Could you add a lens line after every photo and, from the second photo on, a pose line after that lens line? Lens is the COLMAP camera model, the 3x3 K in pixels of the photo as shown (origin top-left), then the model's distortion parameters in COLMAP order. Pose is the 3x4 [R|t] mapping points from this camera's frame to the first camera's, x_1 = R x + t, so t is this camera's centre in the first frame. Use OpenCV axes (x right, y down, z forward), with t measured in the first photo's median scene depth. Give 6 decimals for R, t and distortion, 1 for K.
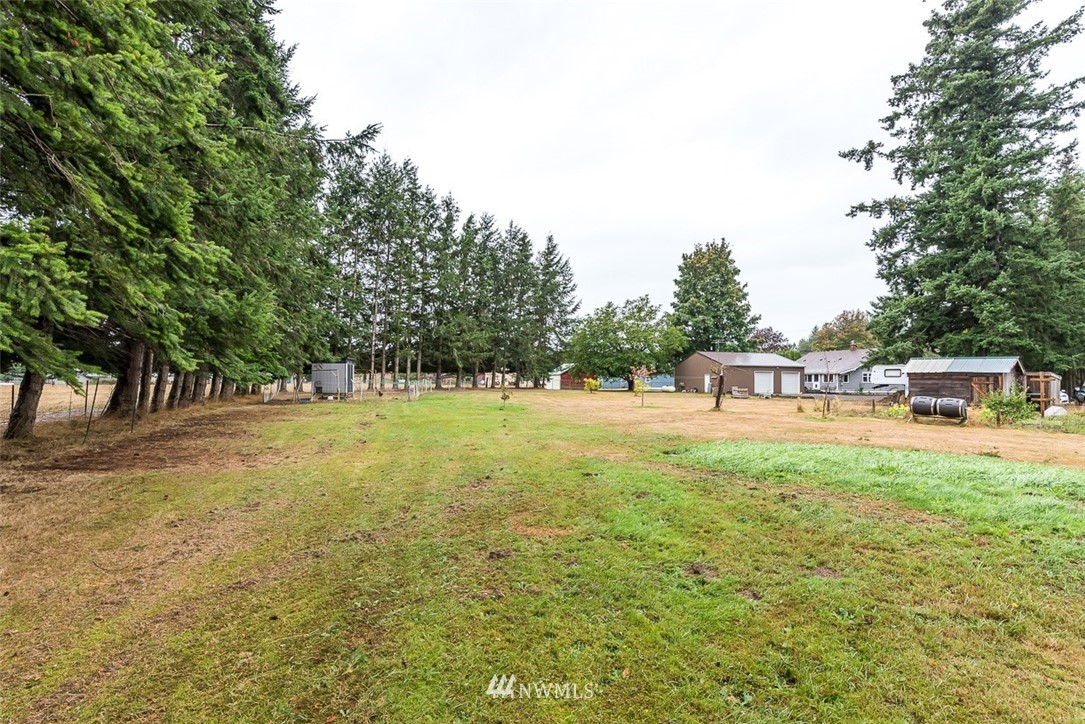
lens RADIAL K [[524.4, 0, 544.5], [0, 524.4, 365.0], [0, 0, 1]] dist [-0.005396, -0.001443]
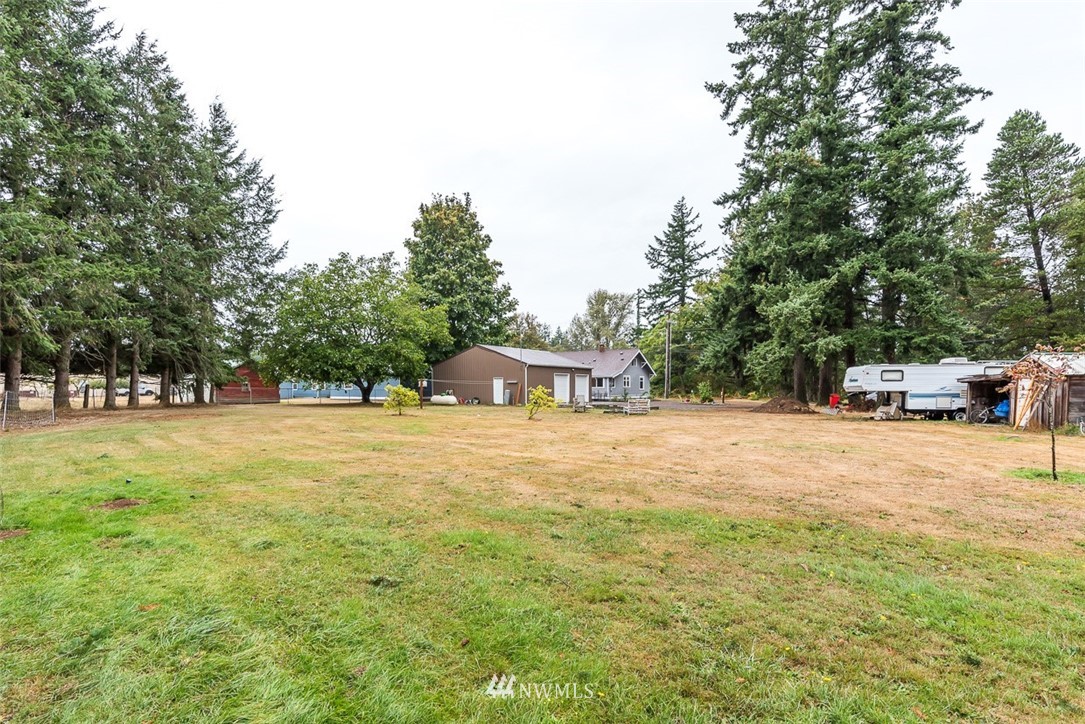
lens RADIAL K [[524.4, 0, 511.3], [0, 524.4, 399.8], [0, 0, 1]] dist [-0.005396, -0.001443]
pose [[0.767108, -0.024702, 0.641042, -0.108302], [-0.012184, 0.998517, 0.053056, 0.009281], [-0.641402, -0.048510, 0.765669, 0.433972]]
